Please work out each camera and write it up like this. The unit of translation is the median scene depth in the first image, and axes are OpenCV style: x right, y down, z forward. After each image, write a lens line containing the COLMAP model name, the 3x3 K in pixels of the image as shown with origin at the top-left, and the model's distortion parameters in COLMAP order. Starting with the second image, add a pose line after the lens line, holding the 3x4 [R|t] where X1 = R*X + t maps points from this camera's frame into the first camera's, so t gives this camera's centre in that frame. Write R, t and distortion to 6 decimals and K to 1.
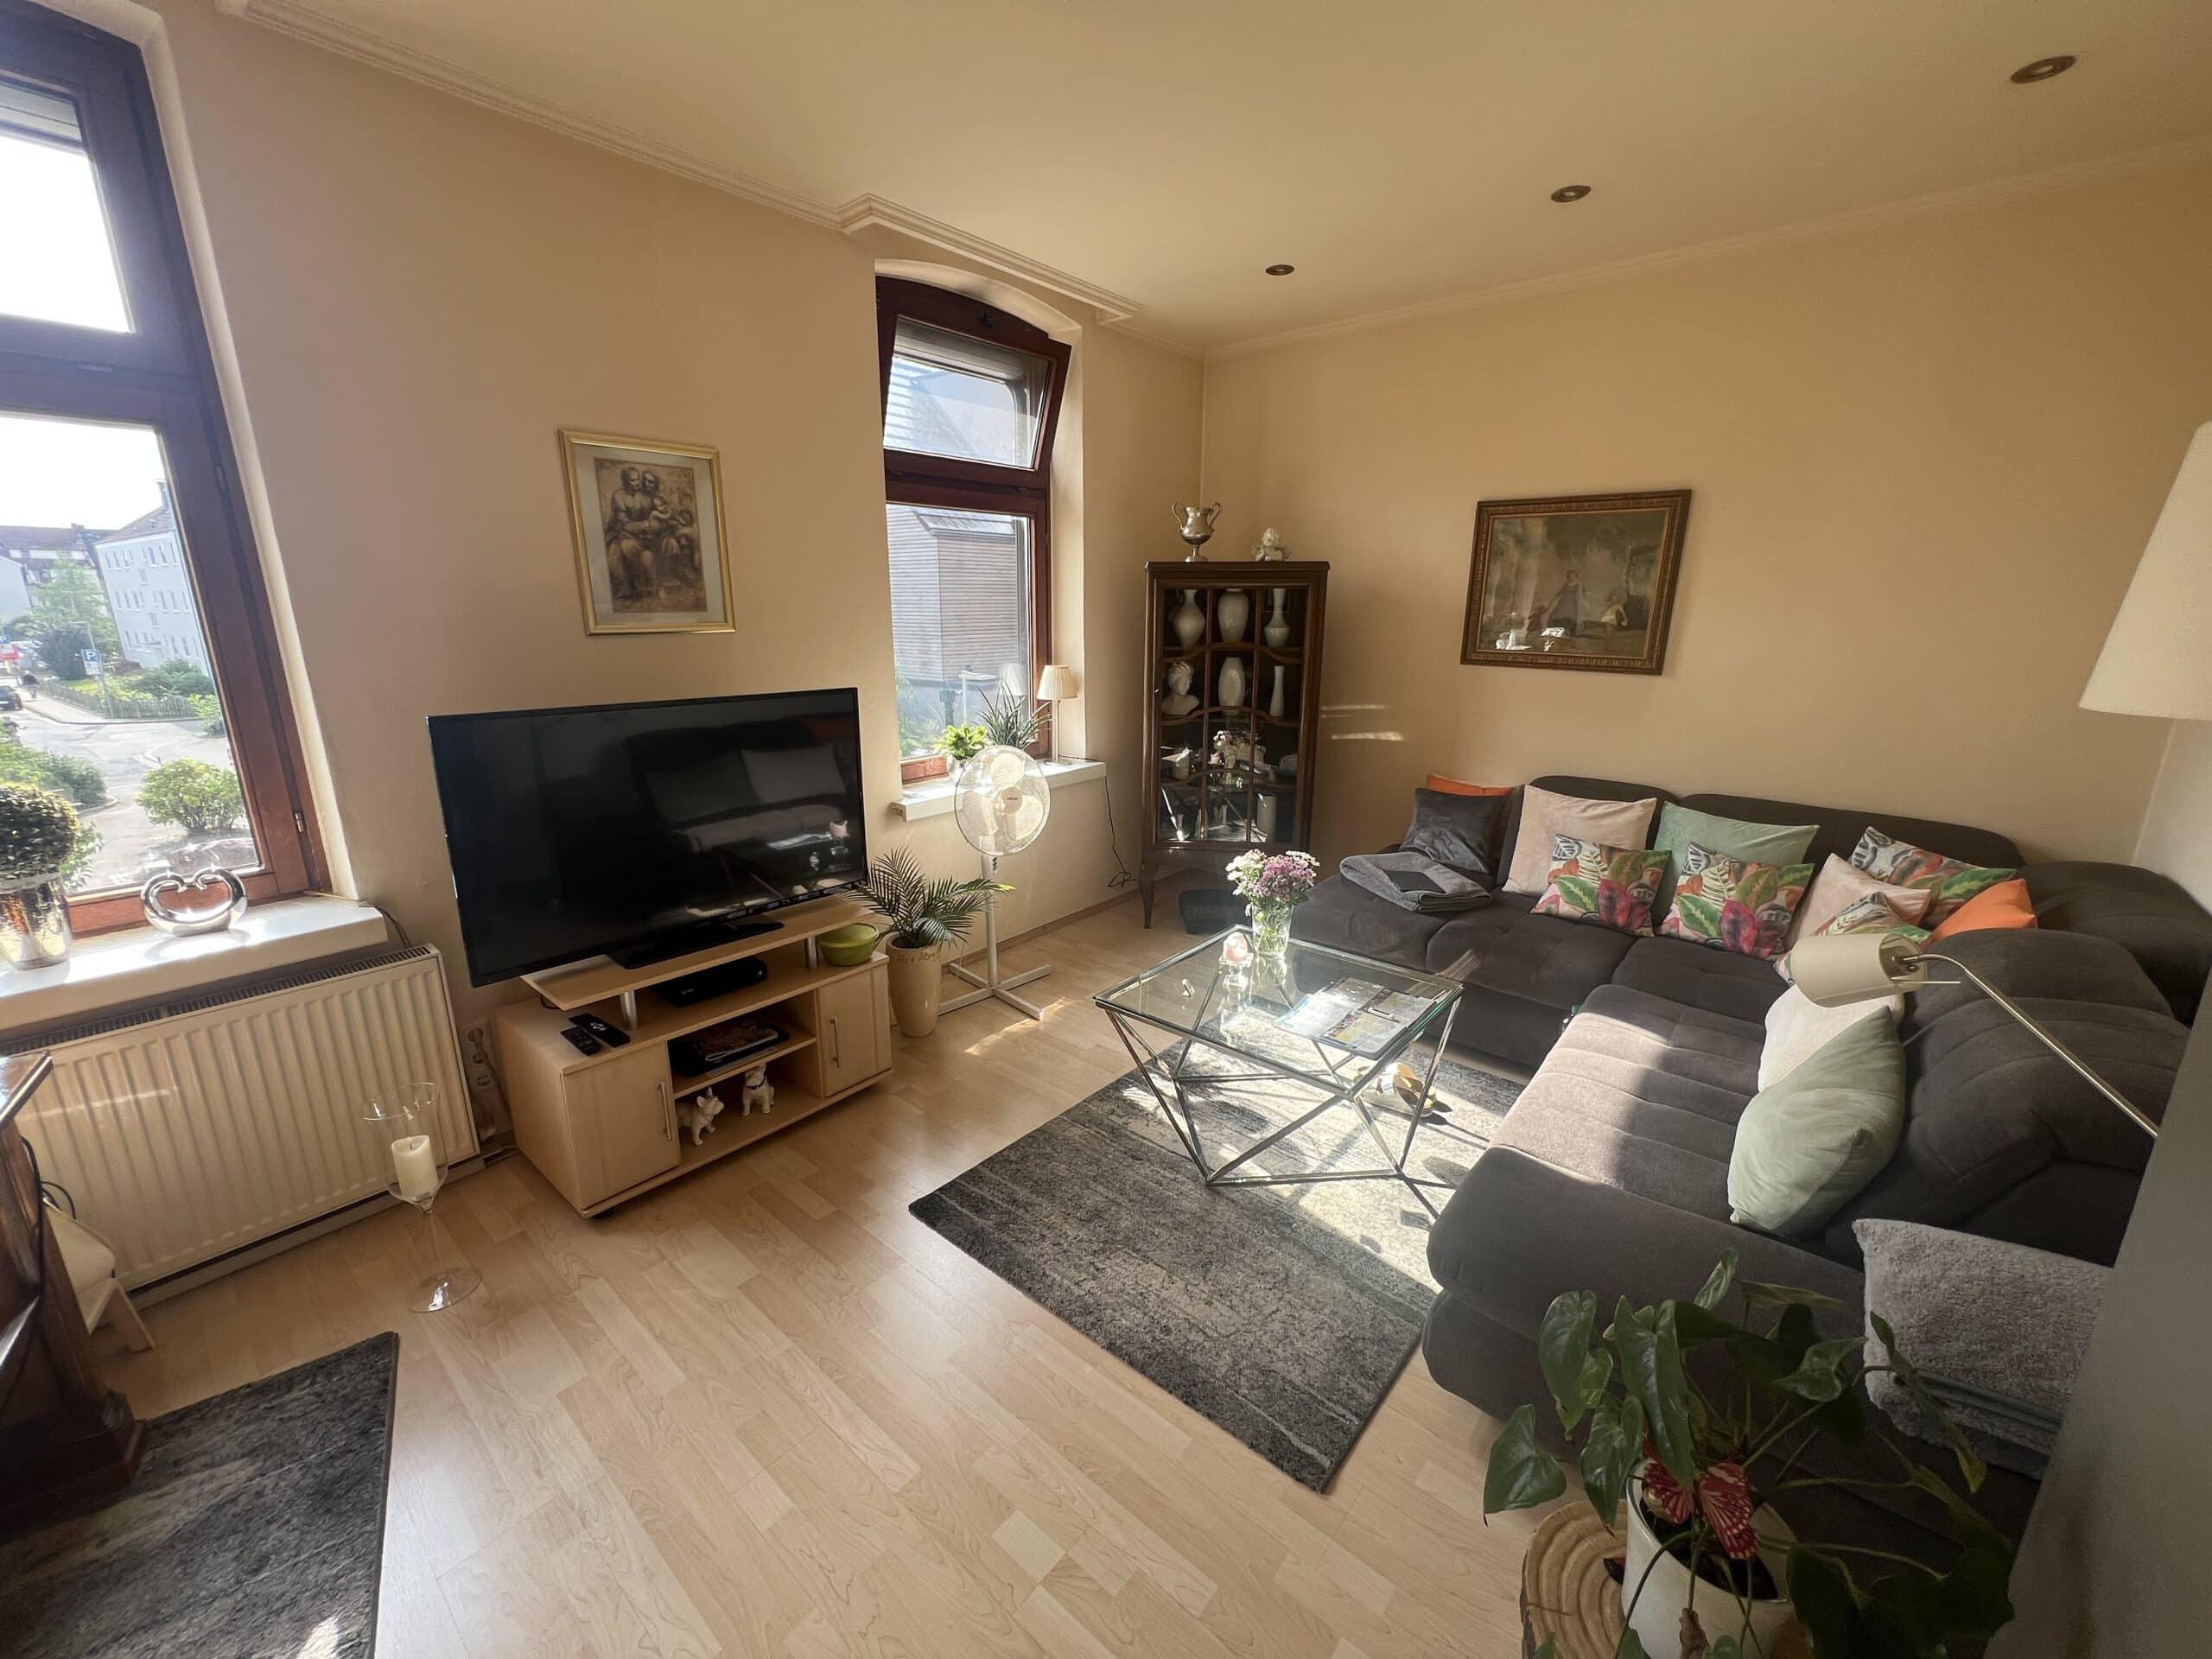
lens RADIAL K [[882.4, 0, 1099.8], [0, 882.4, 821.9], [0, 0, 1]] dist [-0.002758, 0.000332]
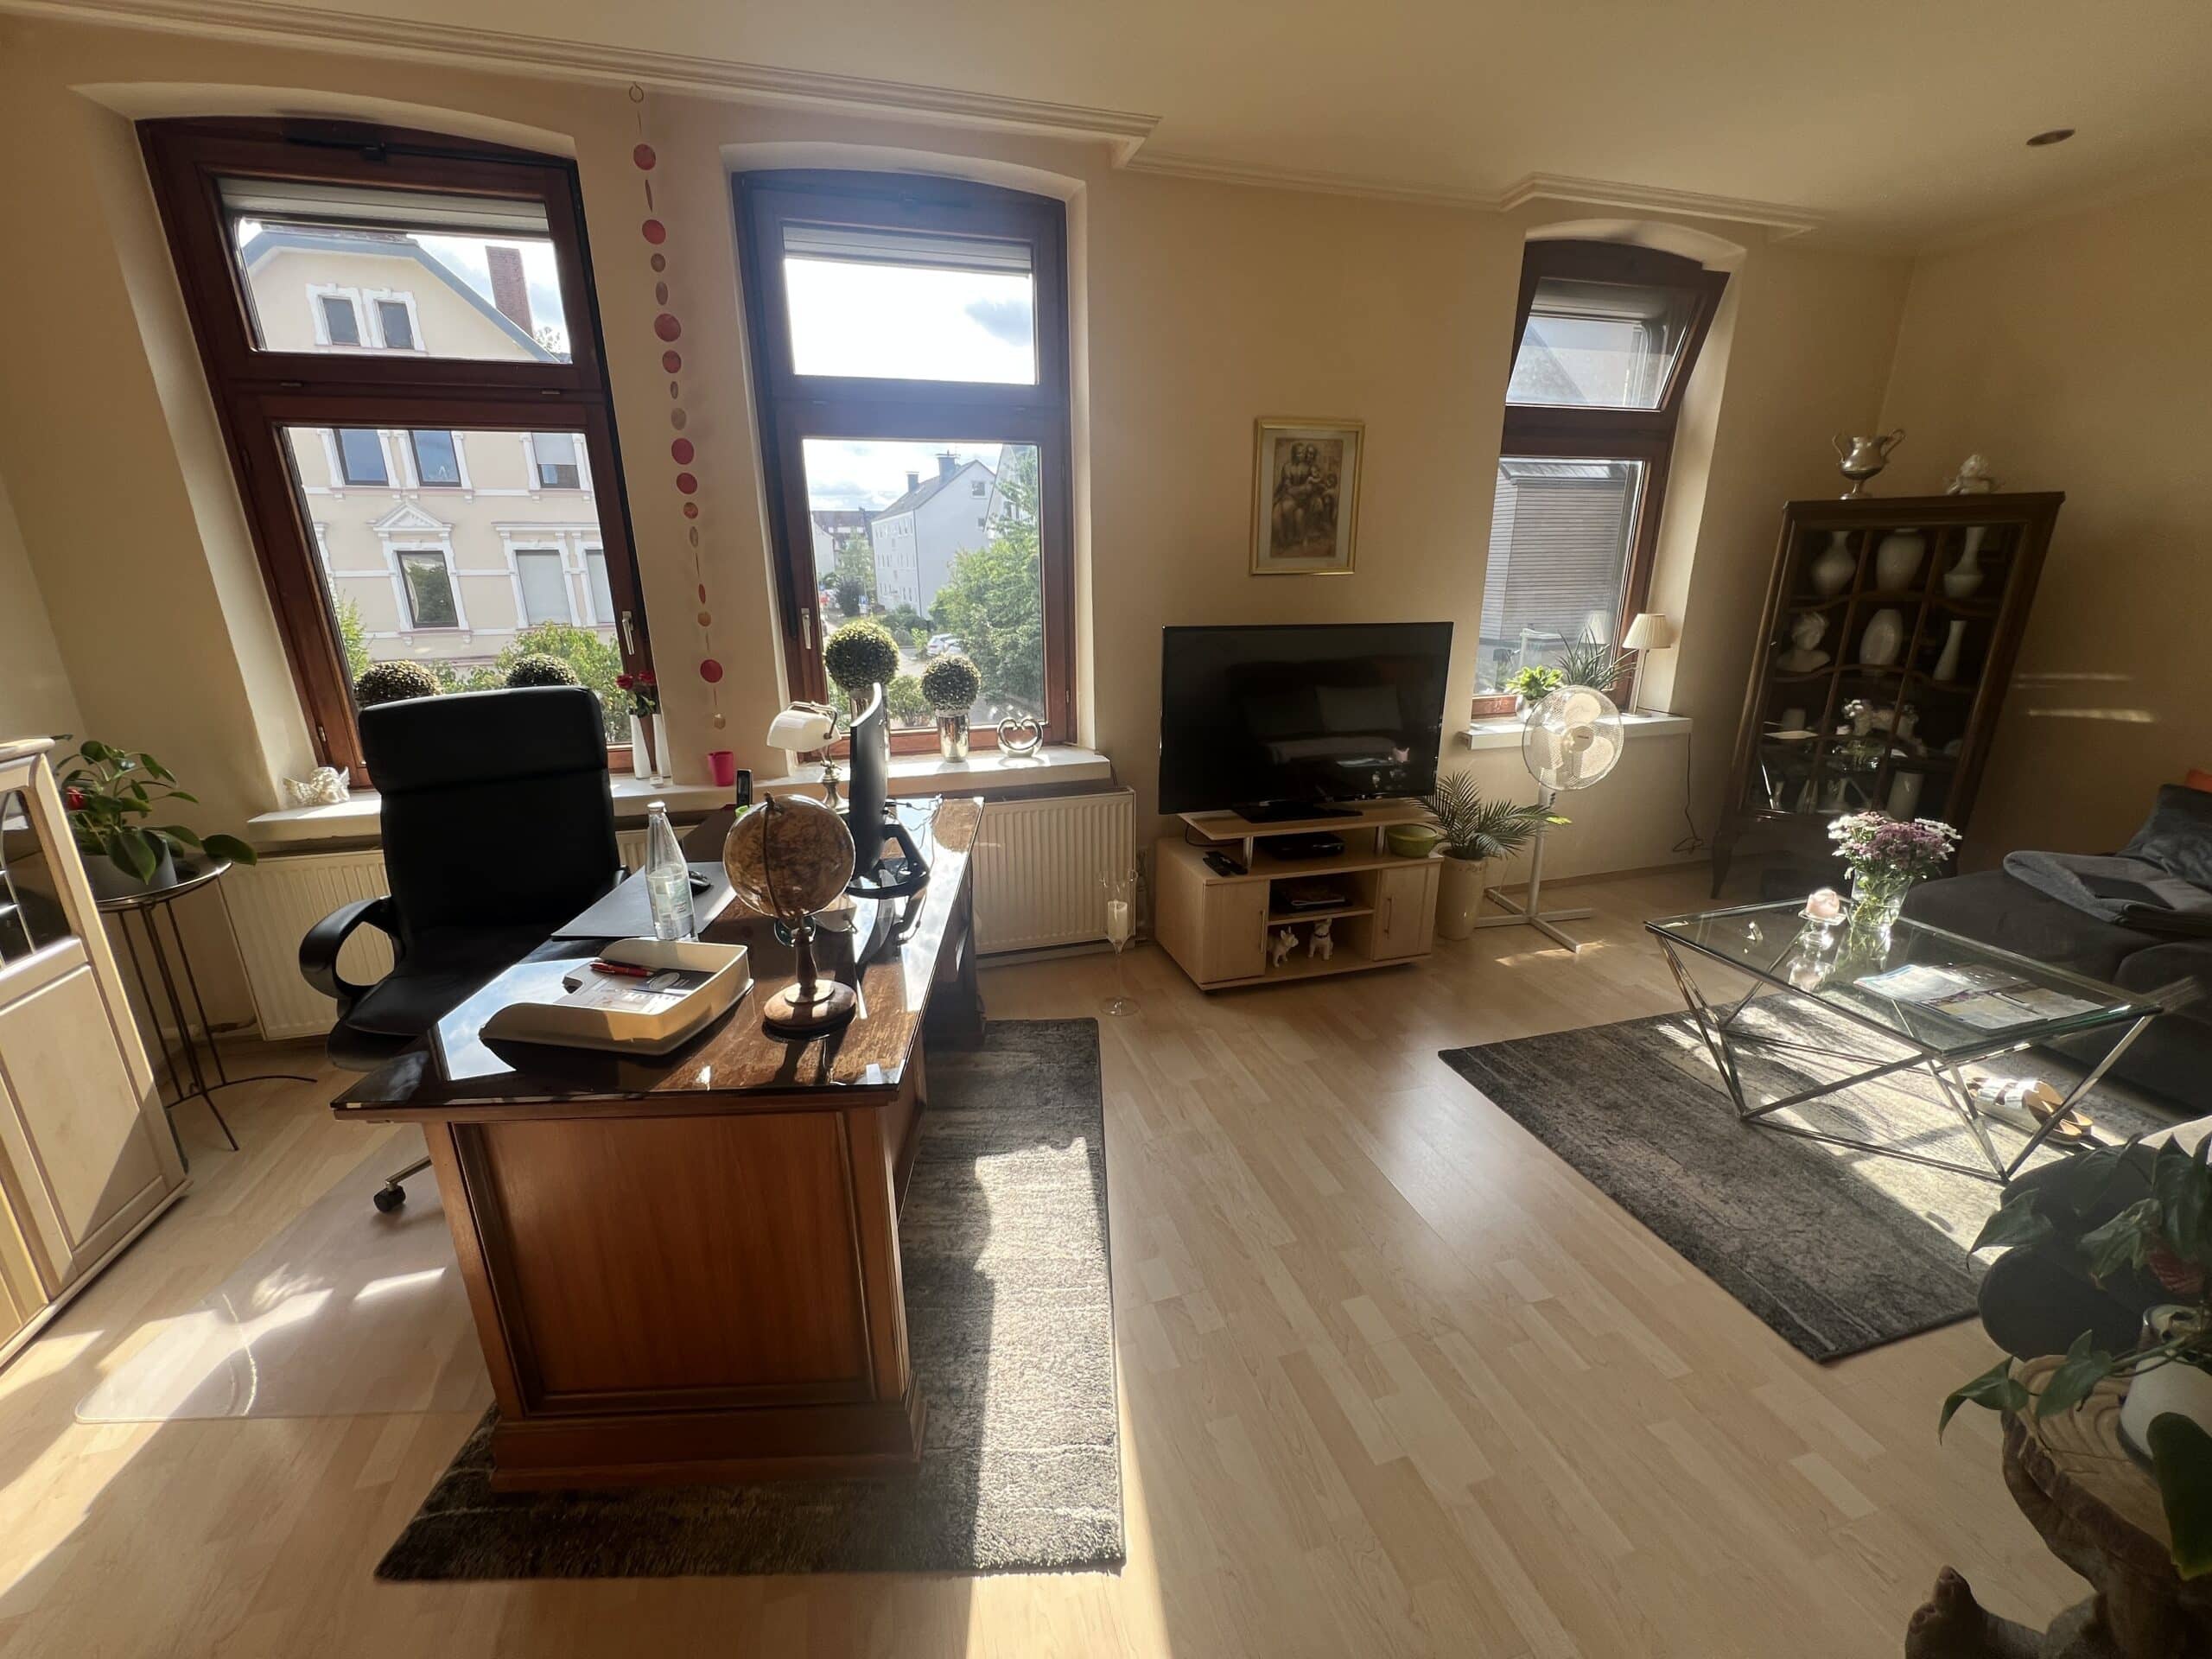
lens RADIAL K [[882.4, 0, 1099.8], [0, 882.4, 821.9], [0, 0, 1]] dist [-0.002758, 0.000332]
pose [[0.833228, 0.149852, -0.532237, -0.005901], [-0.125176, 0.988706, 0.082406, 0.069014], [0.538574, -0.002040, 0.842575, -0.223832]]
